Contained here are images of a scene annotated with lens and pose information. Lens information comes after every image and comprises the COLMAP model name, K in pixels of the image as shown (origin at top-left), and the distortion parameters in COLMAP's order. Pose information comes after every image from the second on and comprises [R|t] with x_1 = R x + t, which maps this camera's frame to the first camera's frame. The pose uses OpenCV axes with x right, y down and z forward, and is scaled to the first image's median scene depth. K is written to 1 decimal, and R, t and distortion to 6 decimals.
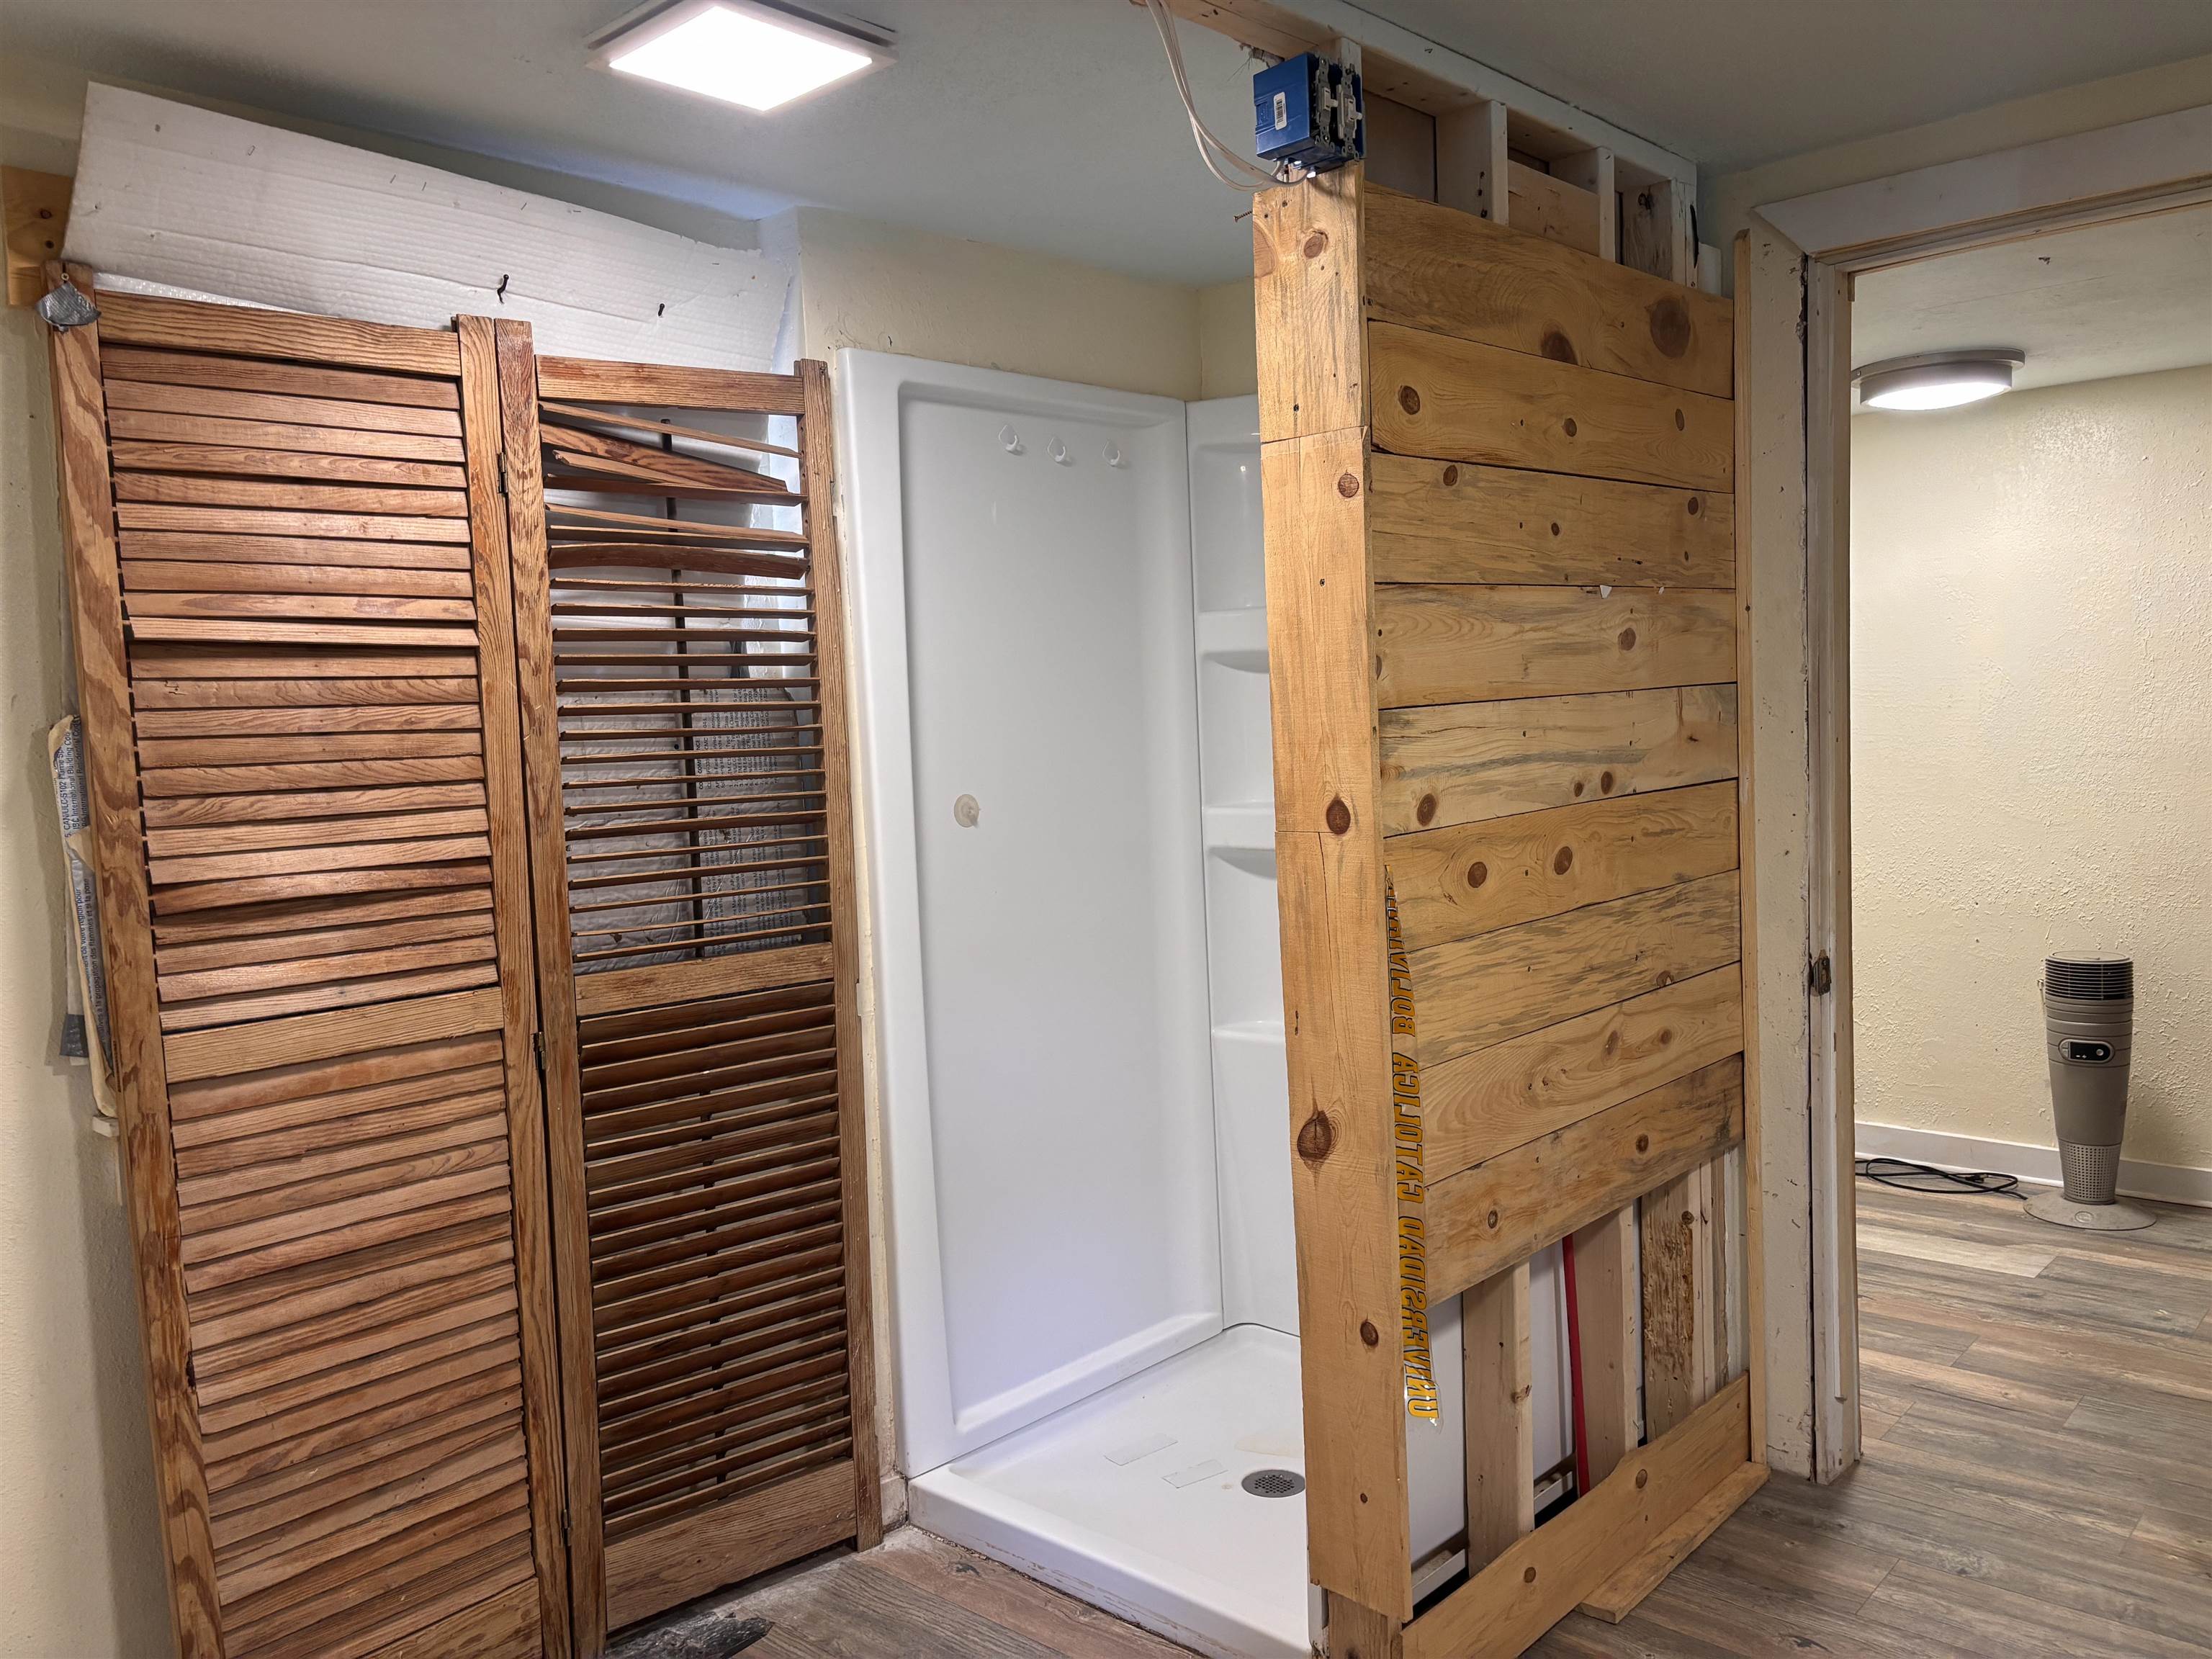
lens RADIAL K [[1649.0, 0, 1117.2], [0, 1649.0, 839.5], [0, 0, 1]] dist [0.024835, -0.046689]
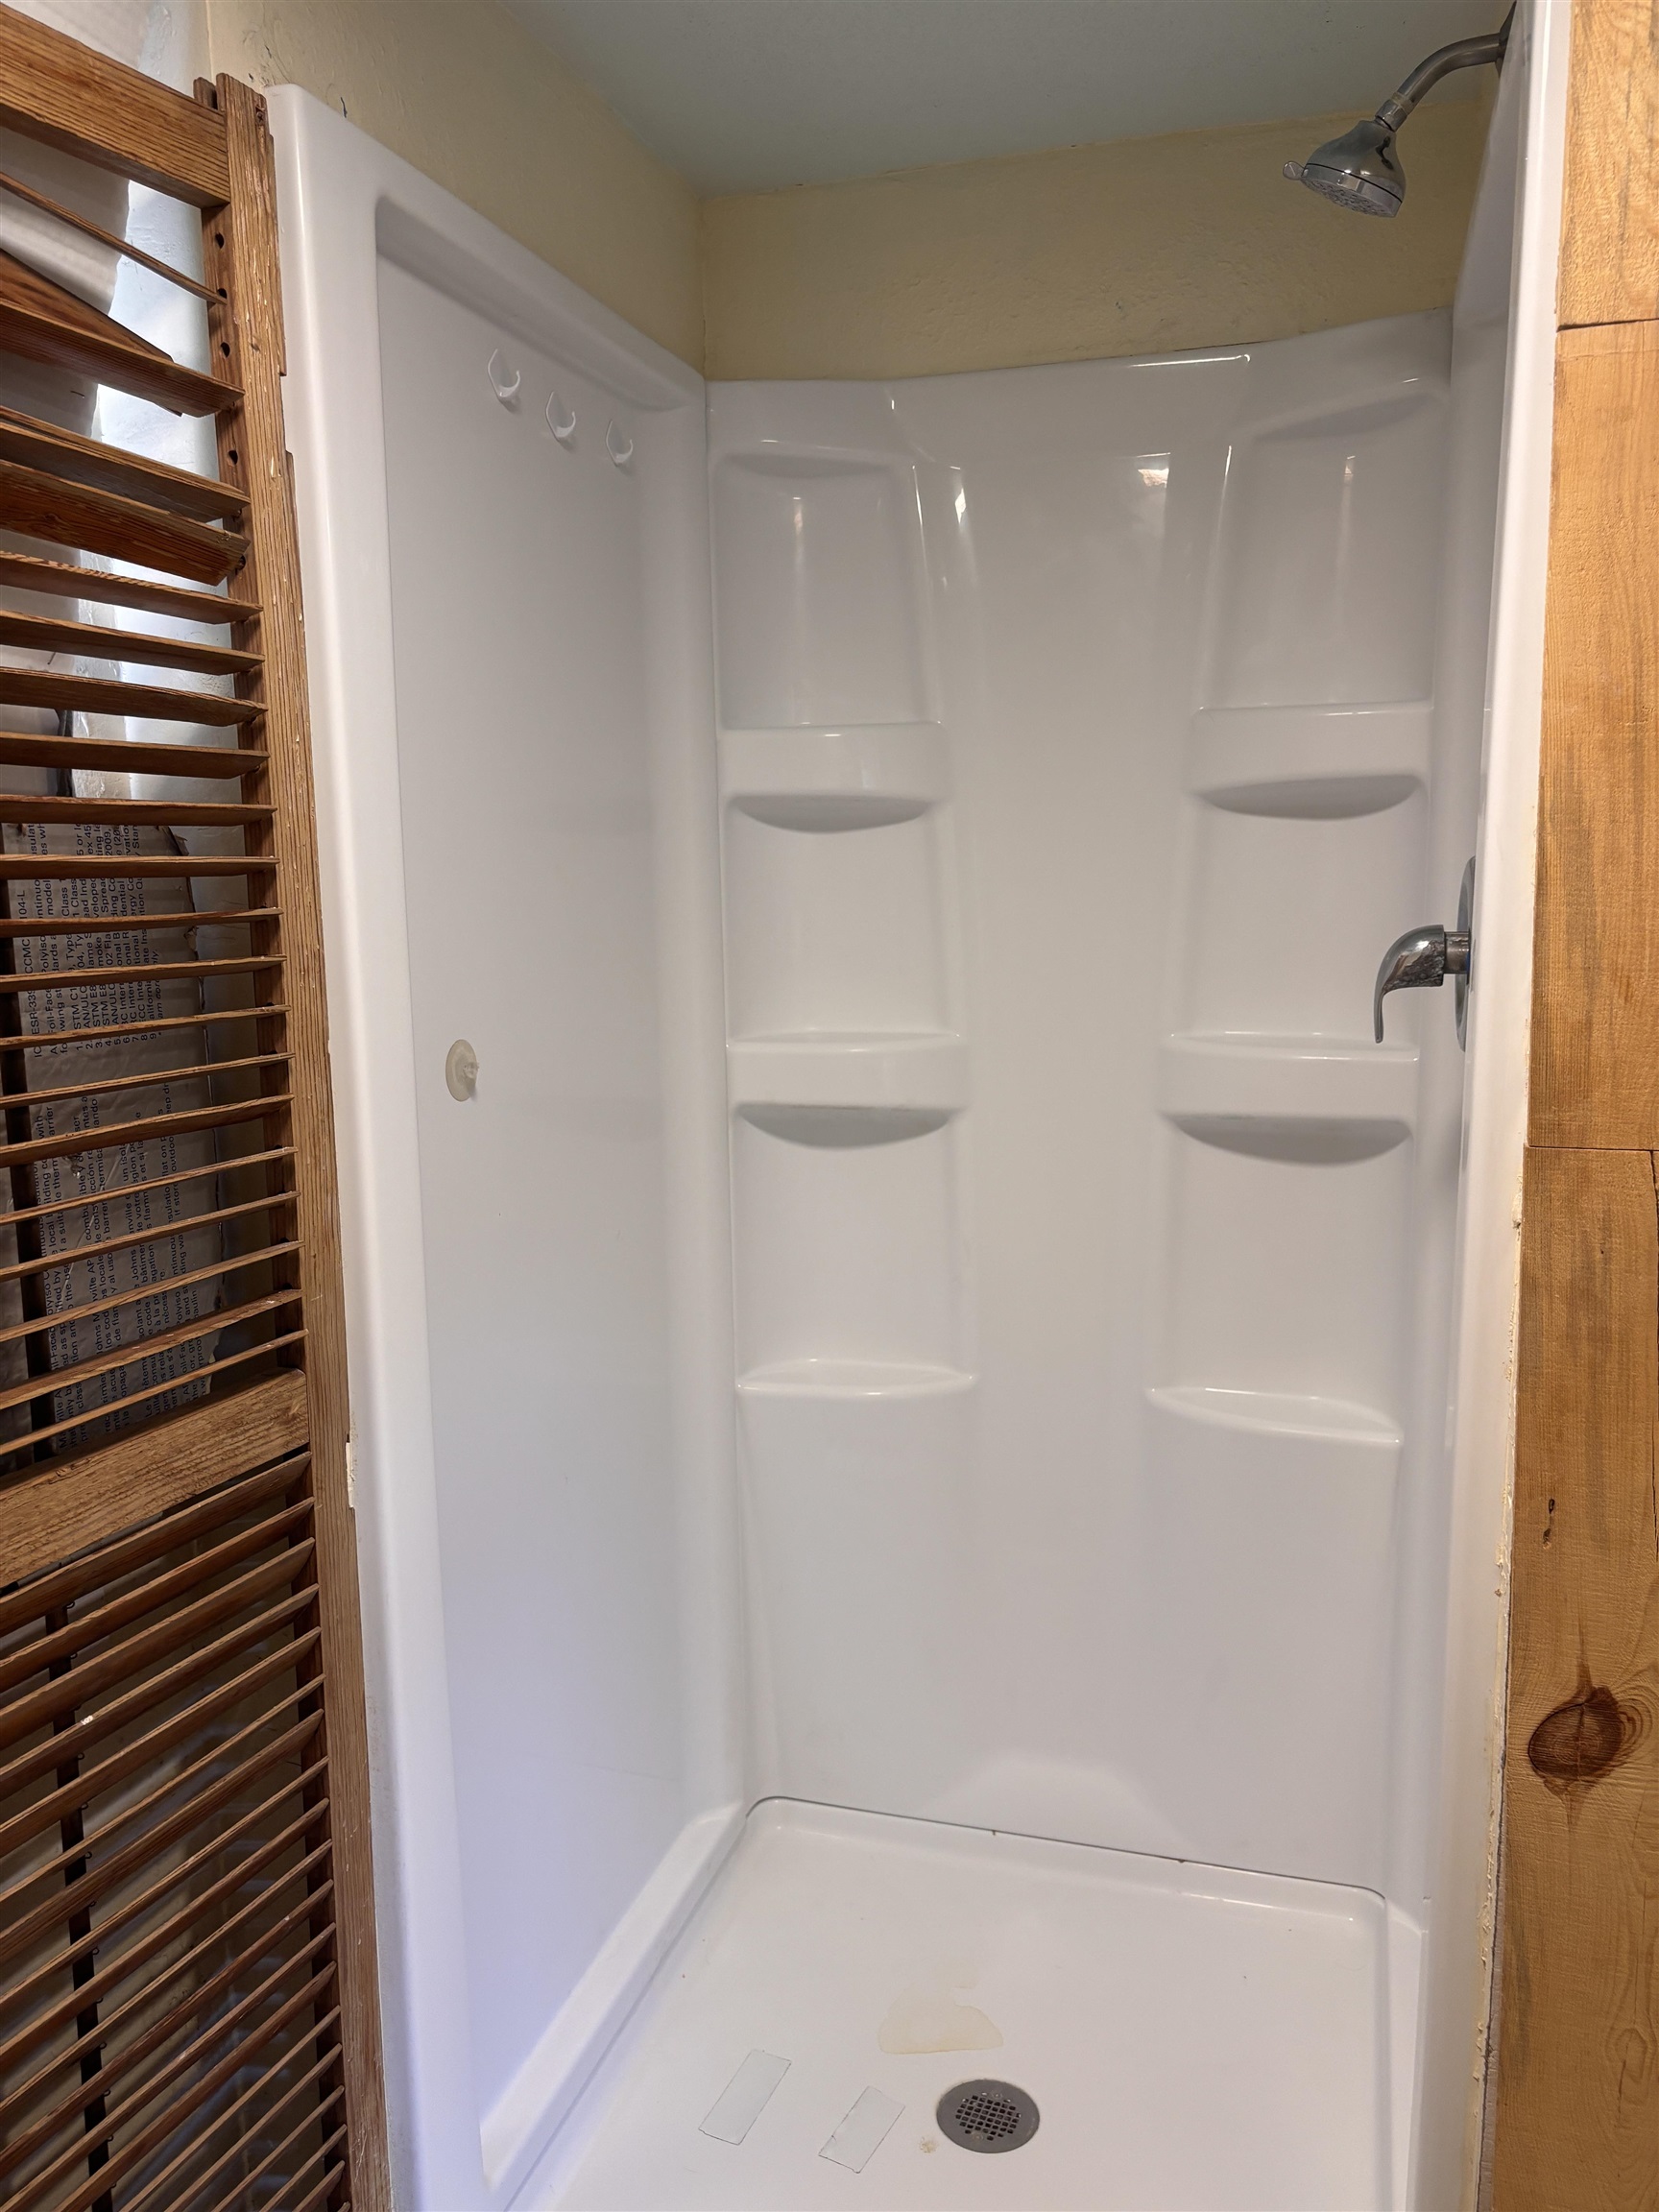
lens RADIAL K [[1649.0, 0, 767.2], [0, 1649.0, 1117.0], [0, 0, 1]] dist [0.024835, -0.046689]
pose [[0.903490, -0.042941, 0.426453, -0.291981], [0.016238, 0.997684, 0.066058, -0.045816], [-0.428302, -0.052758, 0.902094, 0.596910]]
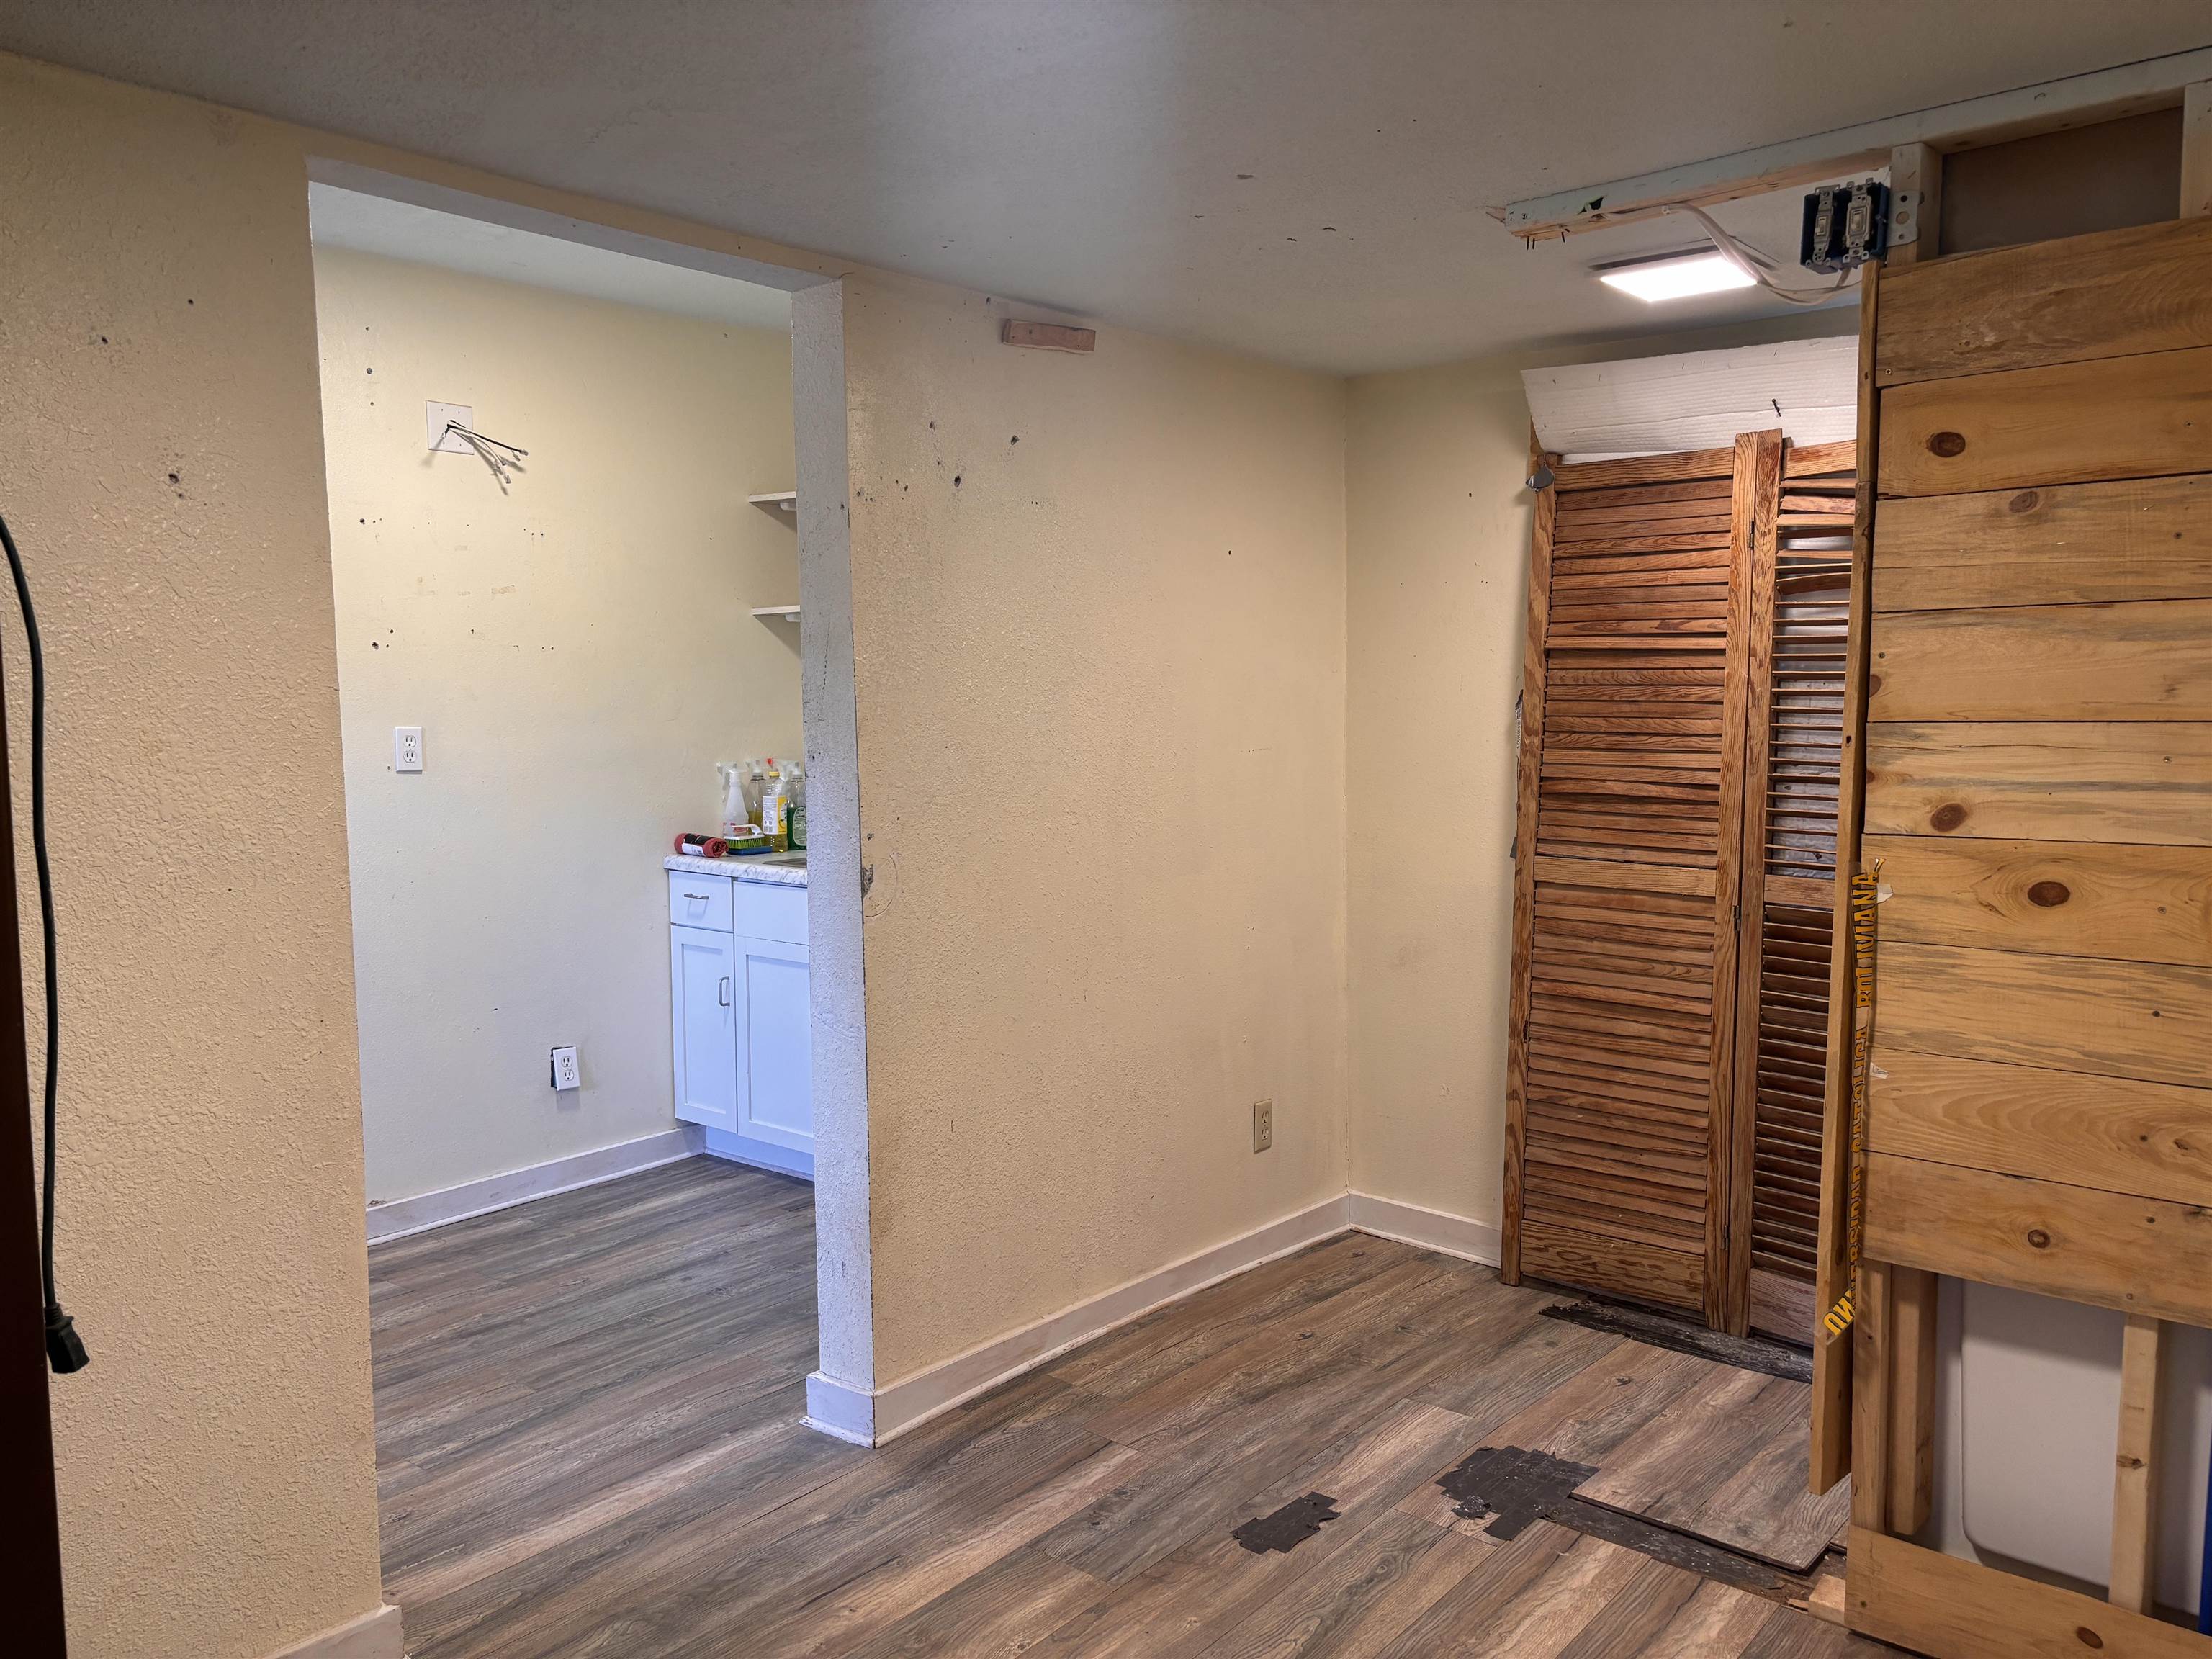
lens RADIAL K [[1675.8, 0, 1108.9], [0, 1675.8, 836.0], [0, 0, 1]] dist [0.031723, -0.003850]
pose [[0.031943, 0.125470, -0.991583, 1.166352], [-0.081002, 0.989151, 0.122552, -0.089215], [0.996202, 0.076406, 0.041759, 0.368937]]
